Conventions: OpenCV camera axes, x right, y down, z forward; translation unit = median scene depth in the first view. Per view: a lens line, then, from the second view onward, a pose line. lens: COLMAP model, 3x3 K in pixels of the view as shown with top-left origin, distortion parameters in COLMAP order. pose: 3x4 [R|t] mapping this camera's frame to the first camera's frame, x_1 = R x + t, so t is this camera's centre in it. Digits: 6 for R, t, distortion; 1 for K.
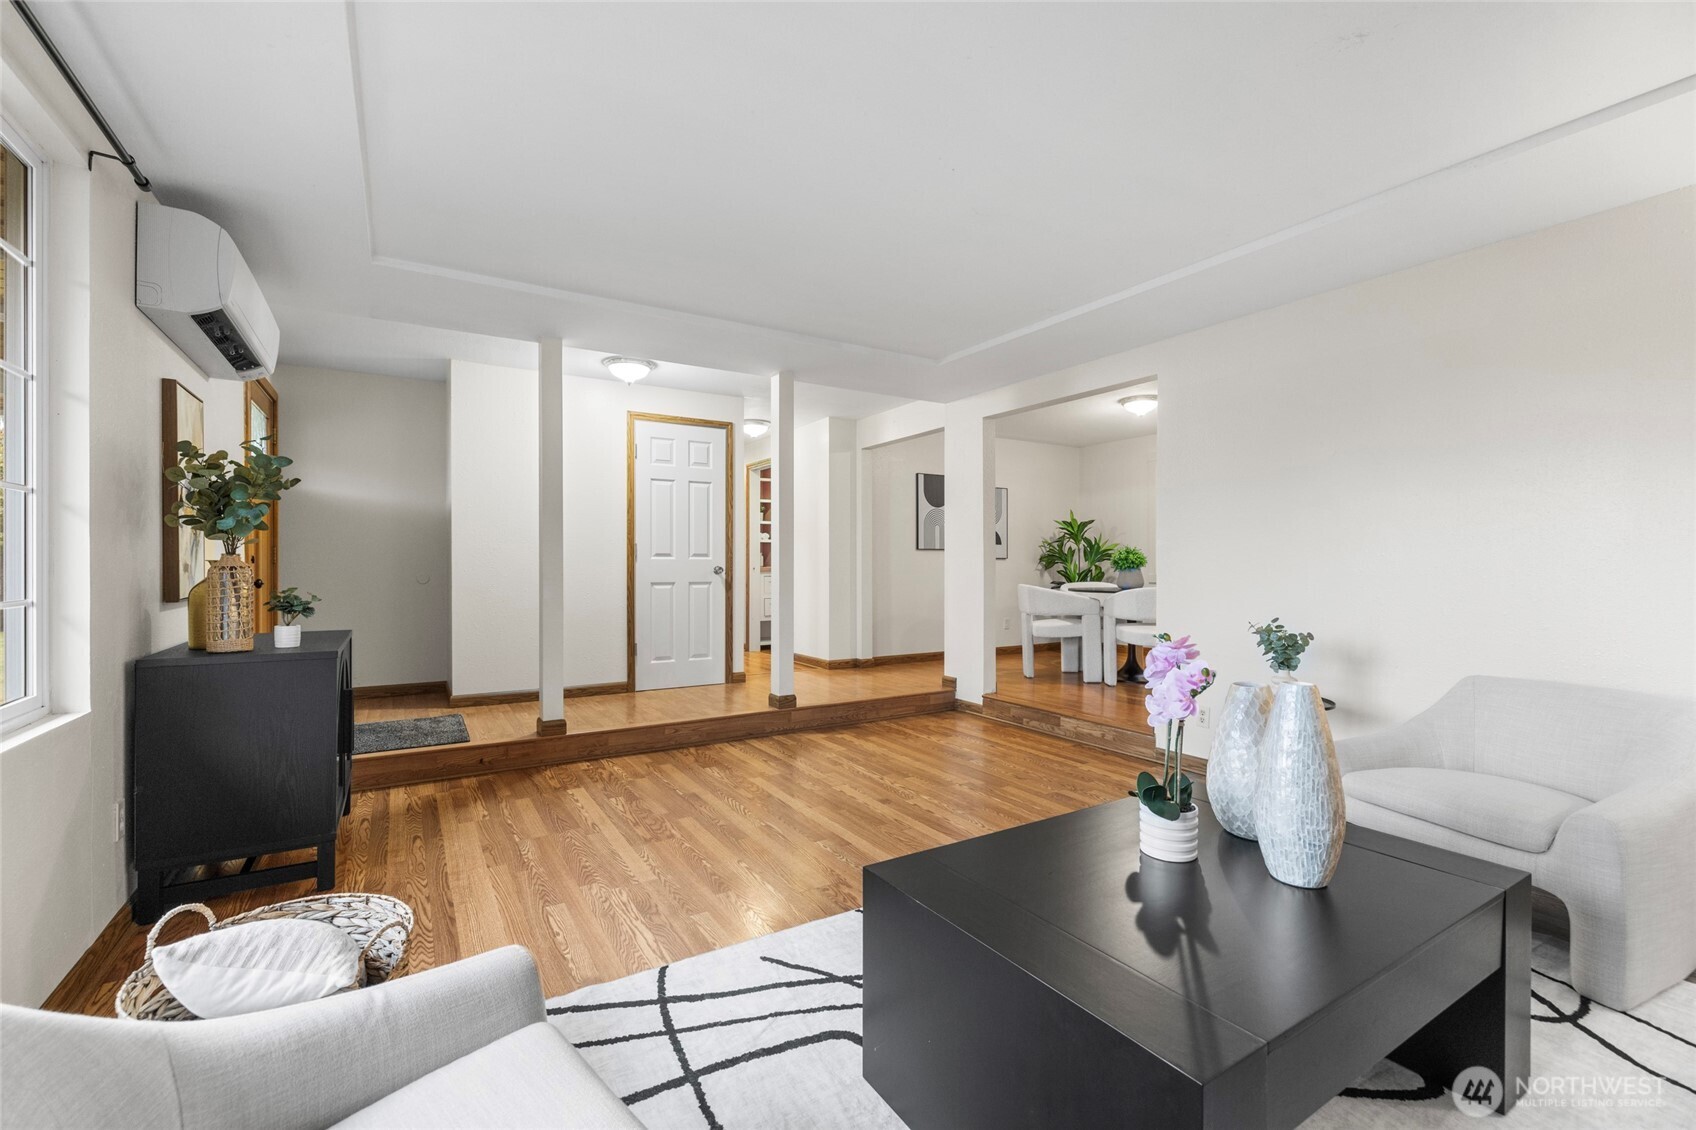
lens RADIAL K [[715.0, 0, 840.1], [0, 715.0, 554.8], [0, 0, 1]] dist [-0.000207, -0.000329]
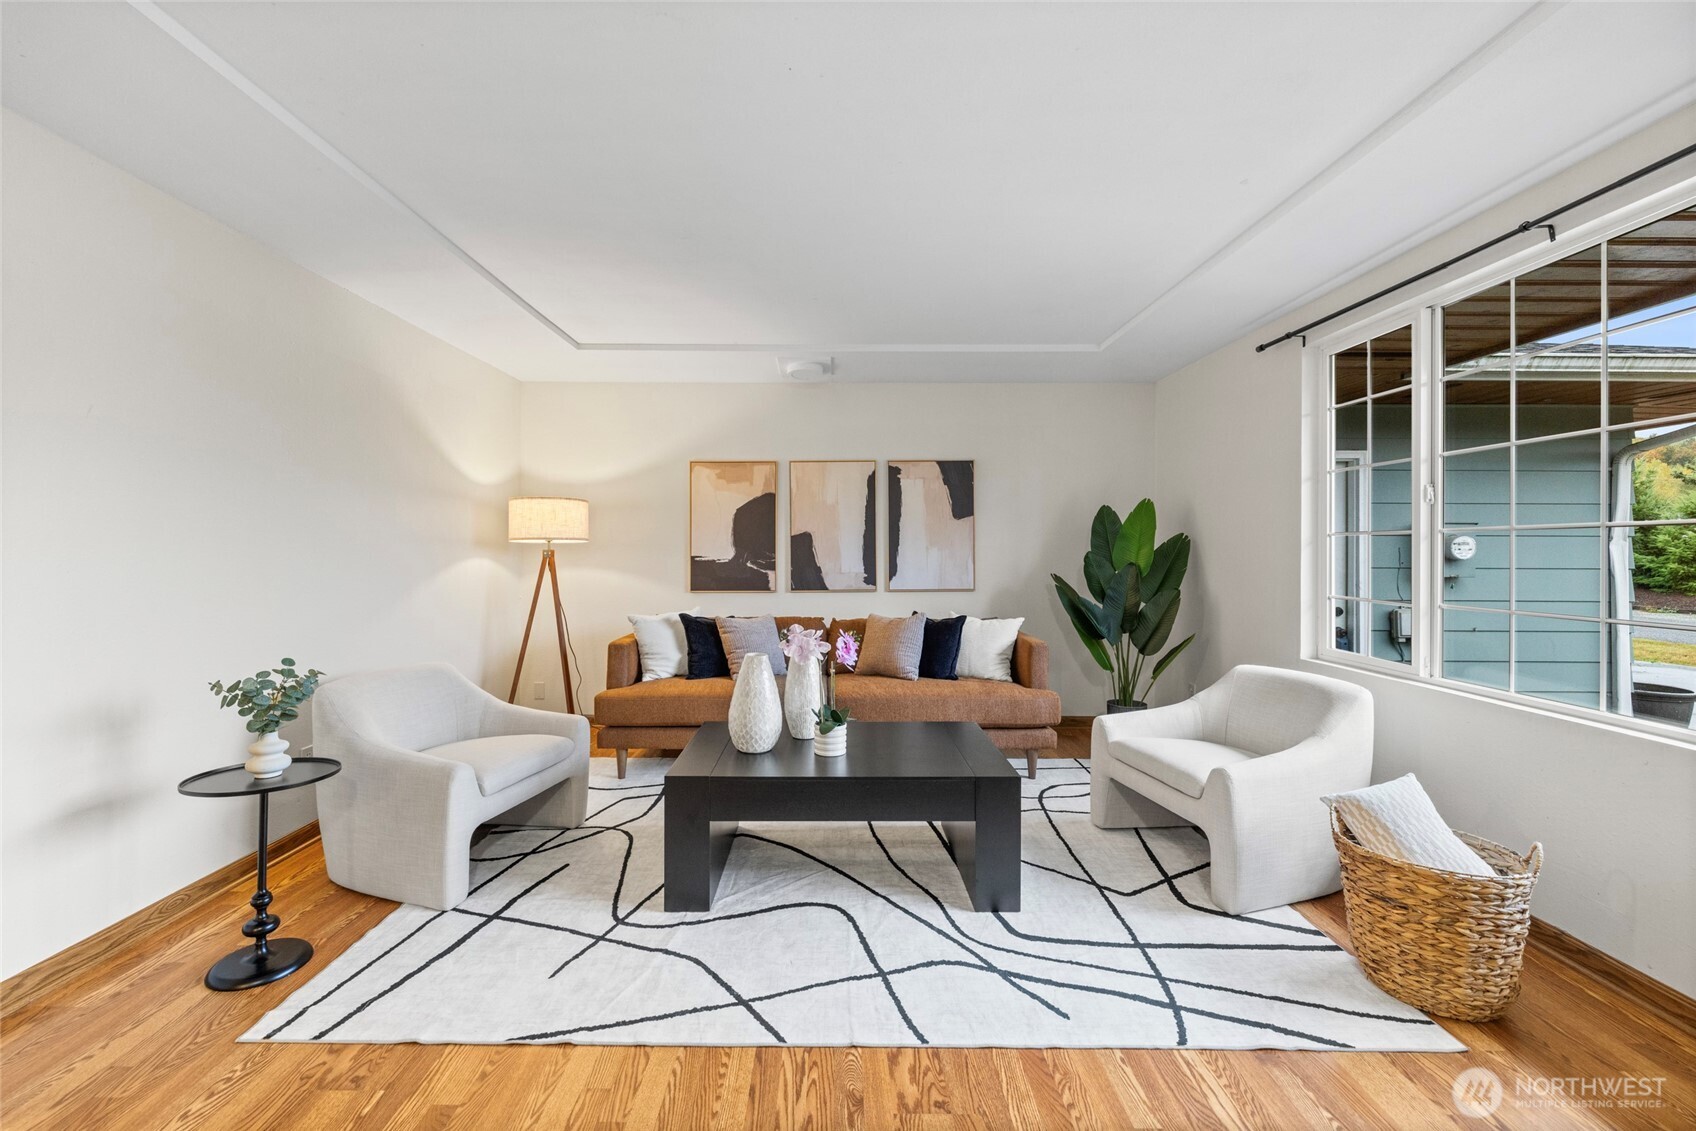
lens RADIAL K [[715.0, 0, 840.1], [0, 715.0, 555.3], [0, 0, 1]] dist [-0.000207, -0.000329]
pose [[-0.853677, -0.004713, 0.520782, -0.173621], [-0.010076, 0.999921, -0.007468, -0.010629], [-0.520706, -0.011622, -0.853657, 1.006441]]
